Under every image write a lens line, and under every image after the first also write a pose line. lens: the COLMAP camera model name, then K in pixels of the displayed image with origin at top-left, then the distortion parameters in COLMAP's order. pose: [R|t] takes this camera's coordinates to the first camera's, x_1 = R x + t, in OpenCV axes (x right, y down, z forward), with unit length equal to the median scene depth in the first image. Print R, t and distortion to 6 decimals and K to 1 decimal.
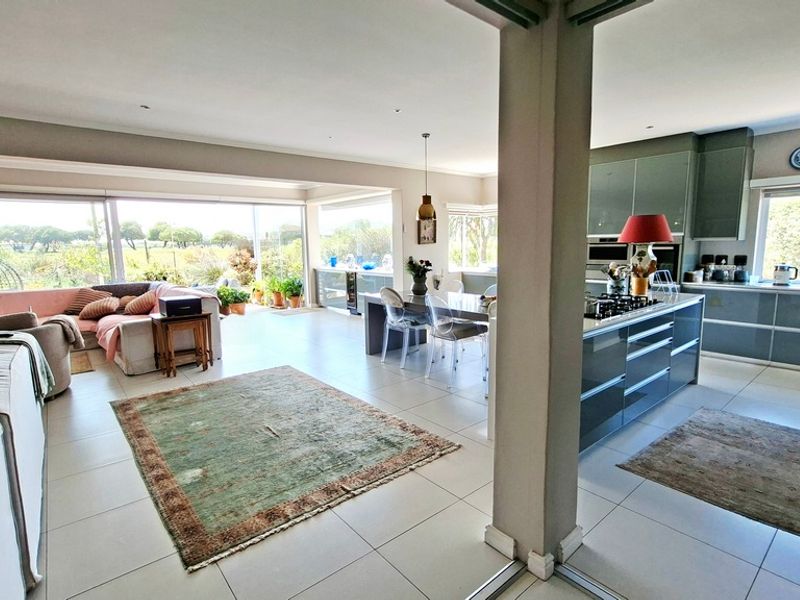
lens RADIAL K [[422.4, 0, 401.4], [0, 422.4, 304.2], [0, 0, 1]] dist [-0.014248, 0.007855]
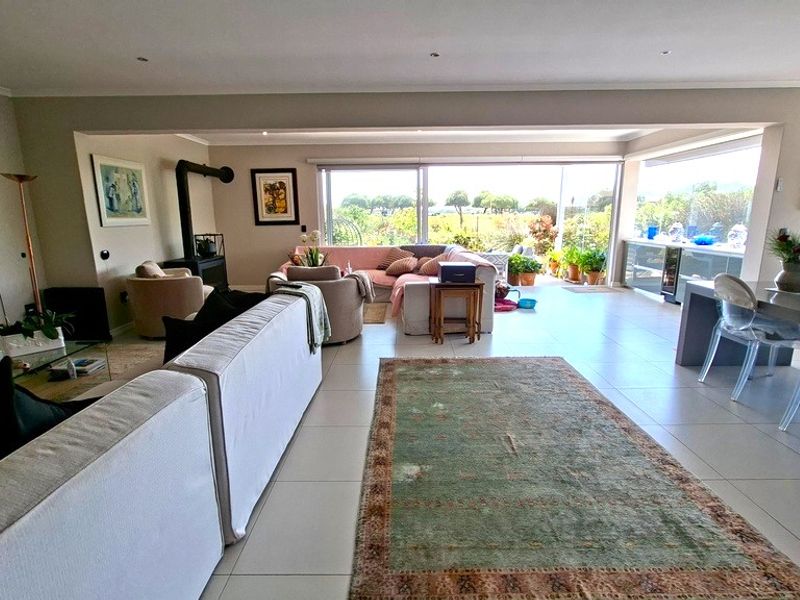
lens RADIAL K [[422.4, 0, 401.4], [0, 422.4, 304.2], [0, 0, 1]] dist [-0.014248, 0.007855]
pose [[0.762841, 0.144124, -0.630319, -0.003290], [-0.096327, 0.989294, 0.109626, -0.016510], [0.639371, -0.022910, 0.768557, 0.168719]]
